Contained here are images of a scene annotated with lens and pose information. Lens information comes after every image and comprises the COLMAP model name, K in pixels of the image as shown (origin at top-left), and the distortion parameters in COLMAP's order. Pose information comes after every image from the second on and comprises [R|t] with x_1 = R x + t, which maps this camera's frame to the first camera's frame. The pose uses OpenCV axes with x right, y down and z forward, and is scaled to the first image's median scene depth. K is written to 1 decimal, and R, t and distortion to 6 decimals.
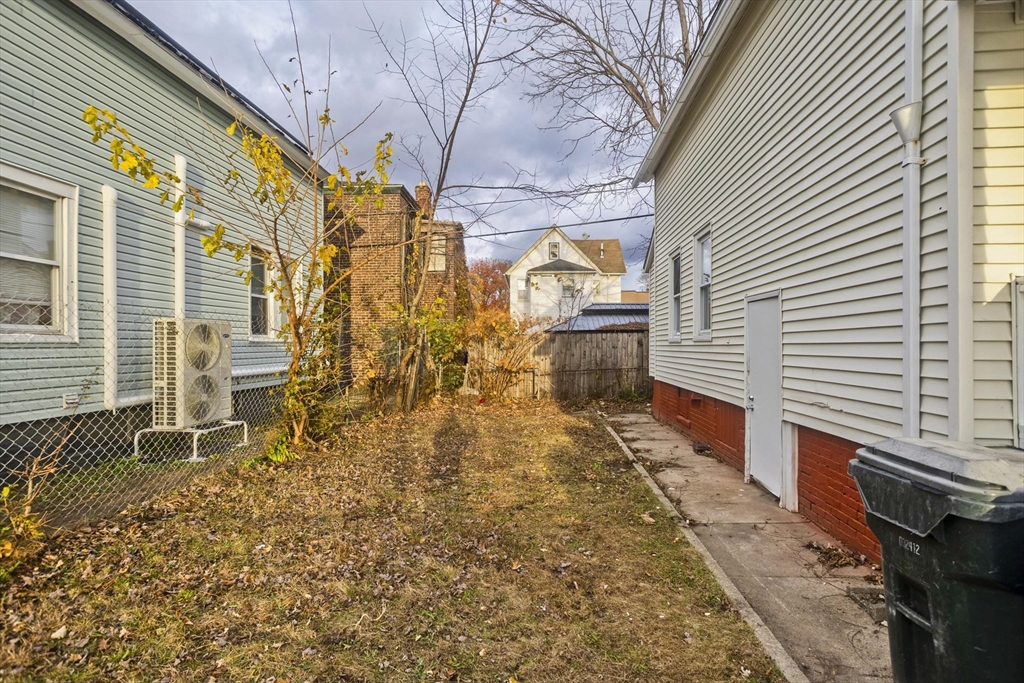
lens RADIAL K [[493.2, 0, 517.6], [0, 493.2, 334.7], [0, 0, 1]] dist [-0.054695, 0.029470]
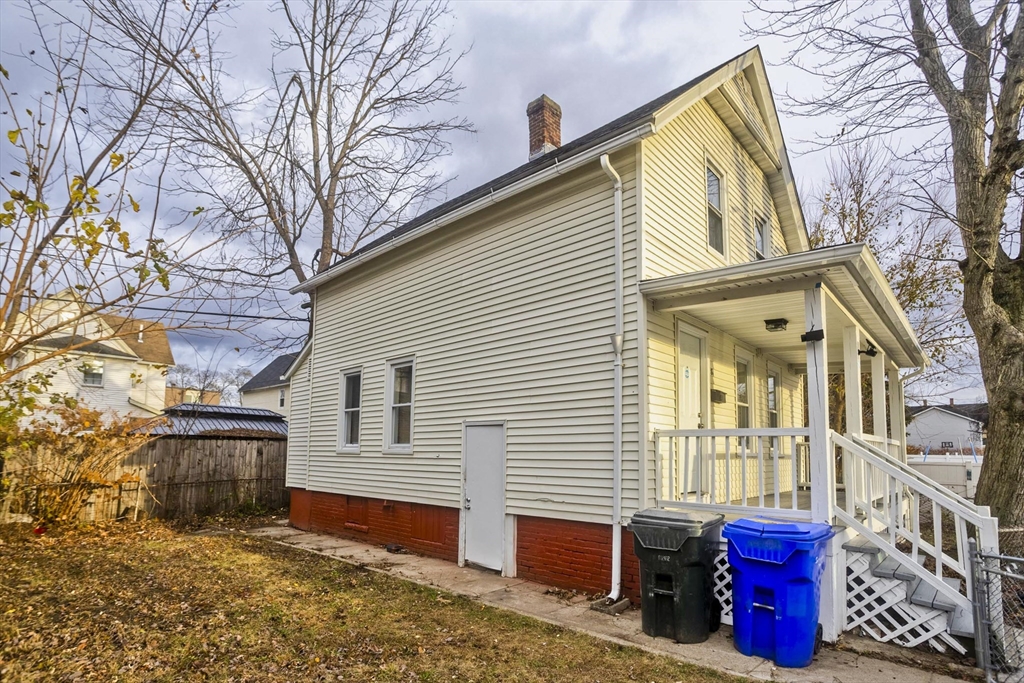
lens RADIAL K [[520.8, 0, 512.3], [0, 520.8, 405.5], [0, 0, 1]] dist [-0.067214, 0.036729]
pose [[0.632052, 0.082760, 0.770494, -0.436120], [-0.029166, 0.996117, -0.083069, -0.007403], [-0.774377, 0.030031, 0.632012, 0.019186]]
